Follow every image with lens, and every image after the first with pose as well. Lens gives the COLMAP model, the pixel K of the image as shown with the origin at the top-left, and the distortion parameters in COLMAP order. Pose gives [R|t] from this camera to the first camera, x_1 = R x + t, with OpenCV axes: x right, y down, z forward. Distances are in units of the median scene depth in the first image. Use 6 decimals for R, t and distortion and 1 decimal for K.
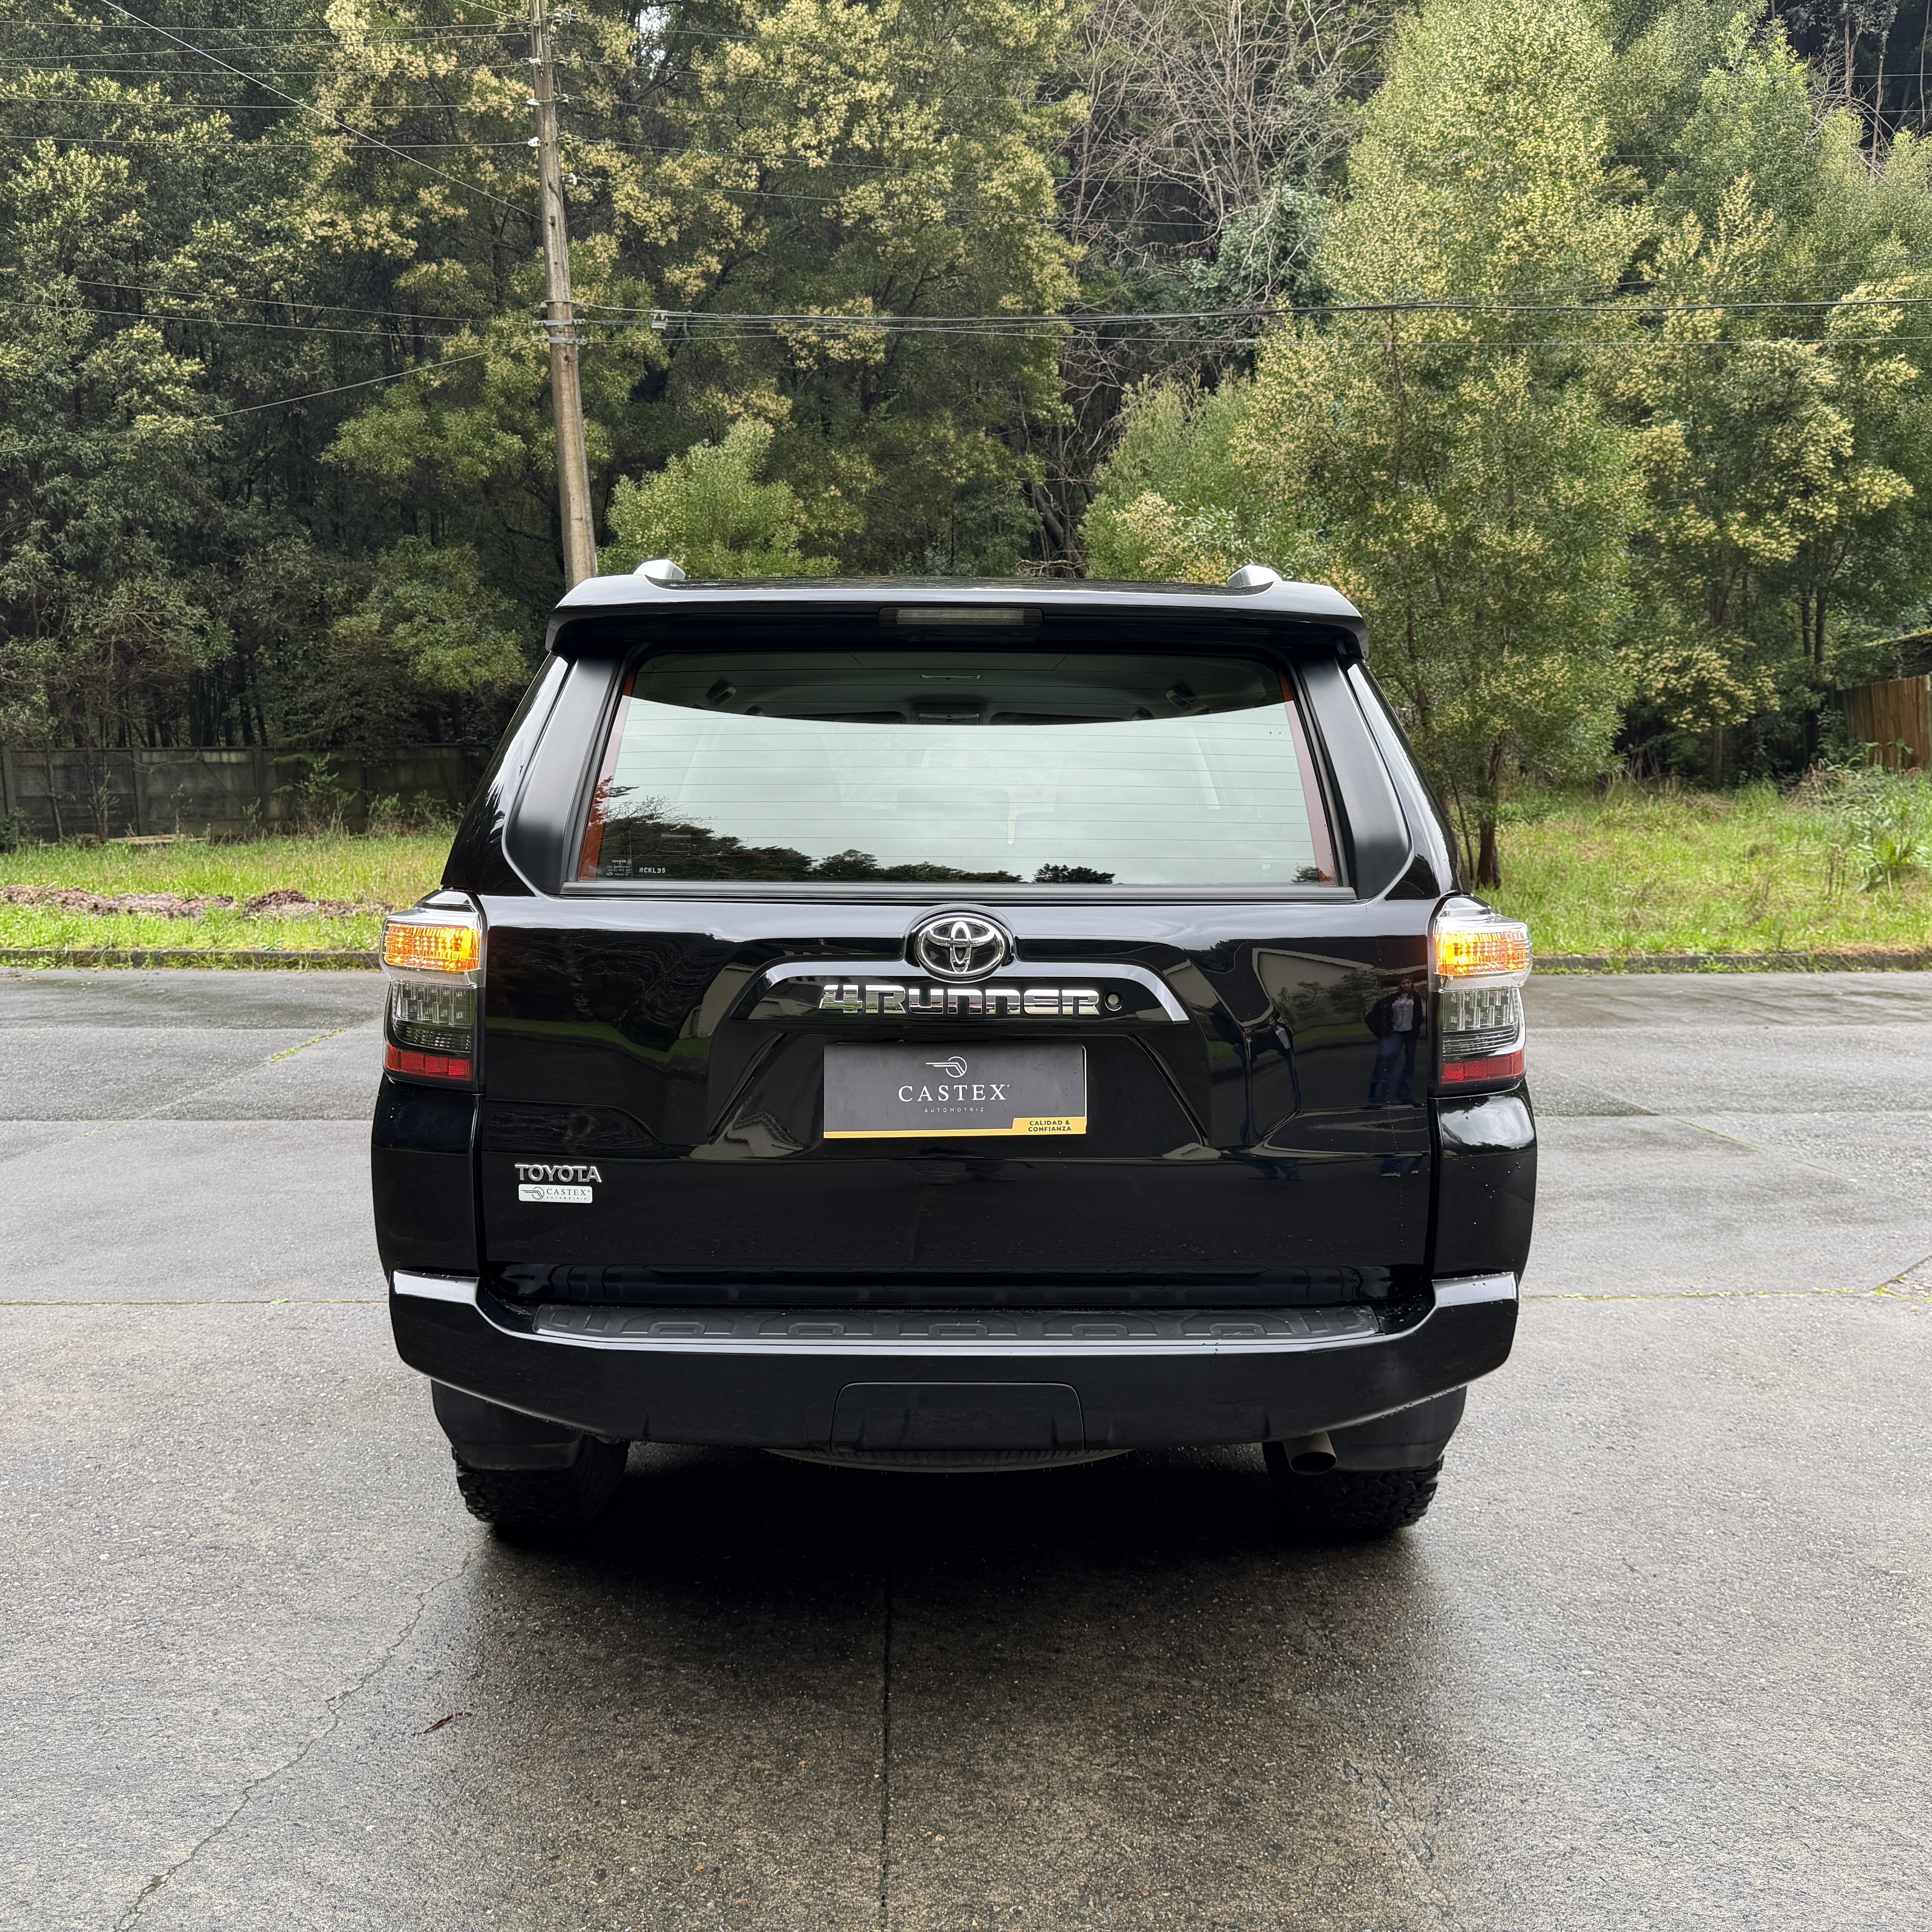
lens RADIAL K [[1824.5, 0, 966.1], [0, 1824.5, 995.9], [0, 0, 1]] dist [0.070337, -0.094147]
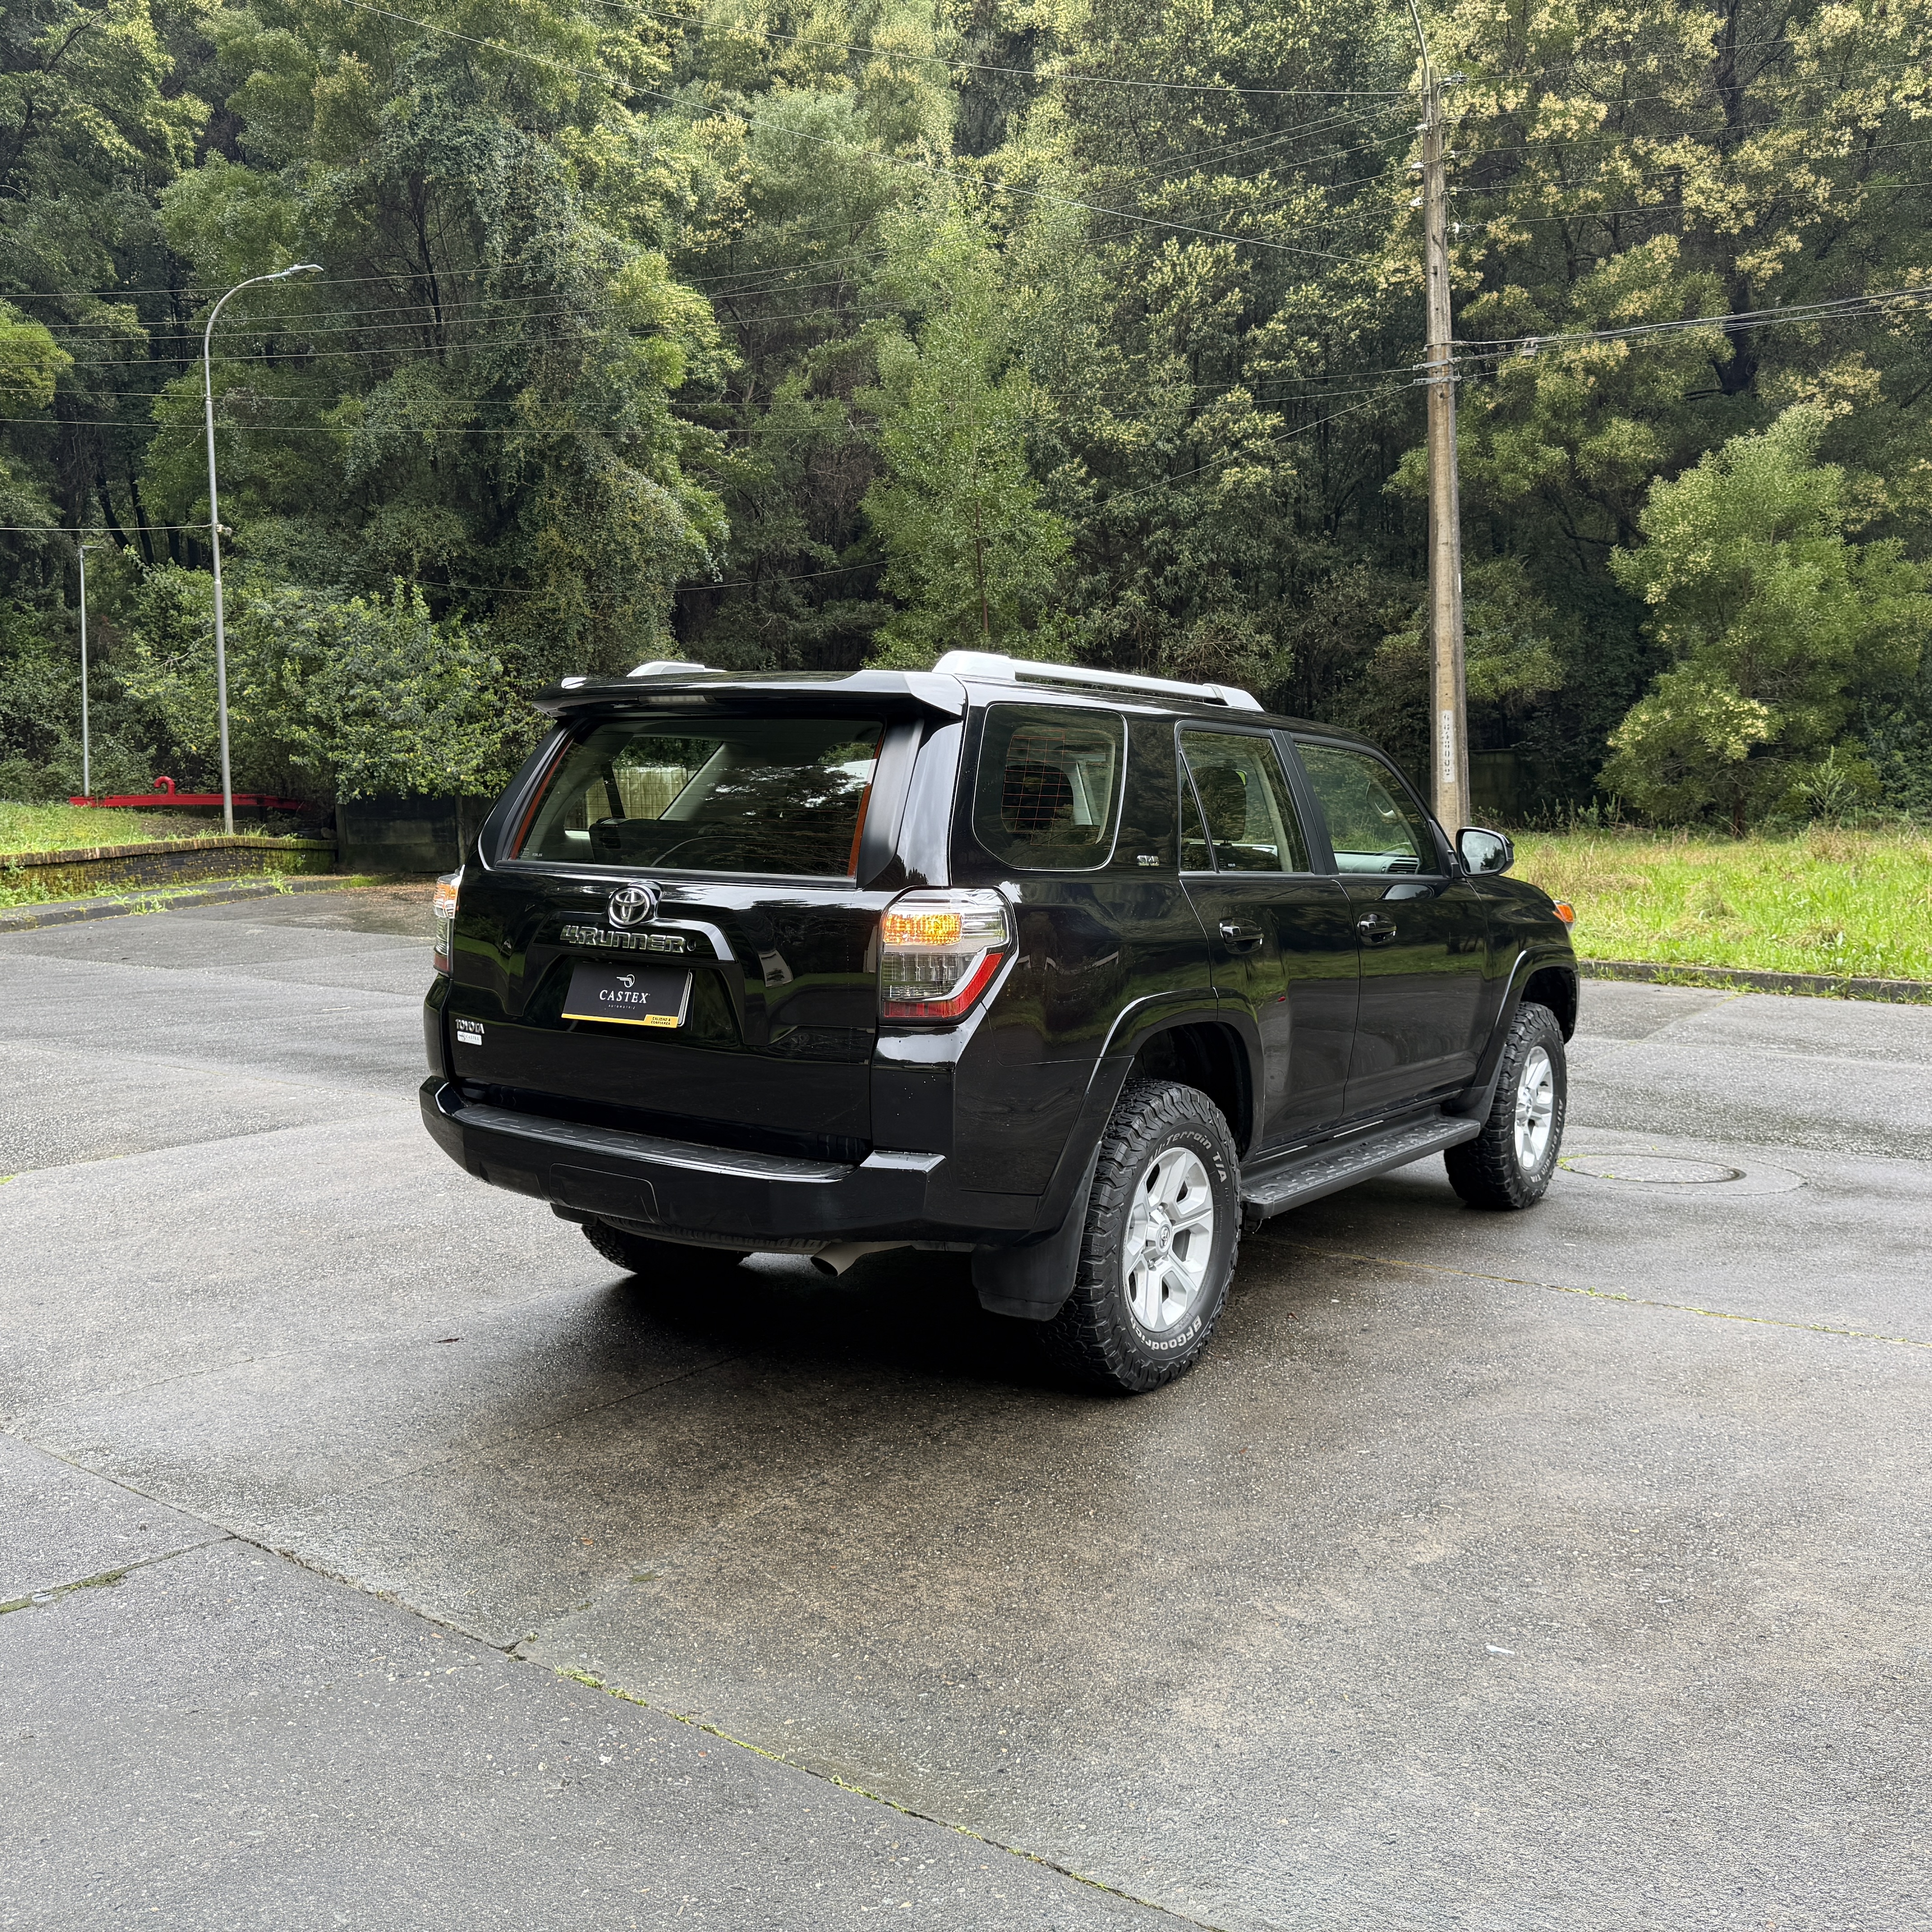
lens RADIAL K [[1784.8, 0, 971.5], [0, 1784.8, 1046.9], [0, 0, 1]] dist [0.097384, -0.166103]
pose [[0.806420, 0.088556, -0.584674, 0.113223], [-0.071605, 0.996071, 0.052105, -0.000651], [0.586992, -0.000153, 0.809593, -0.009456]]
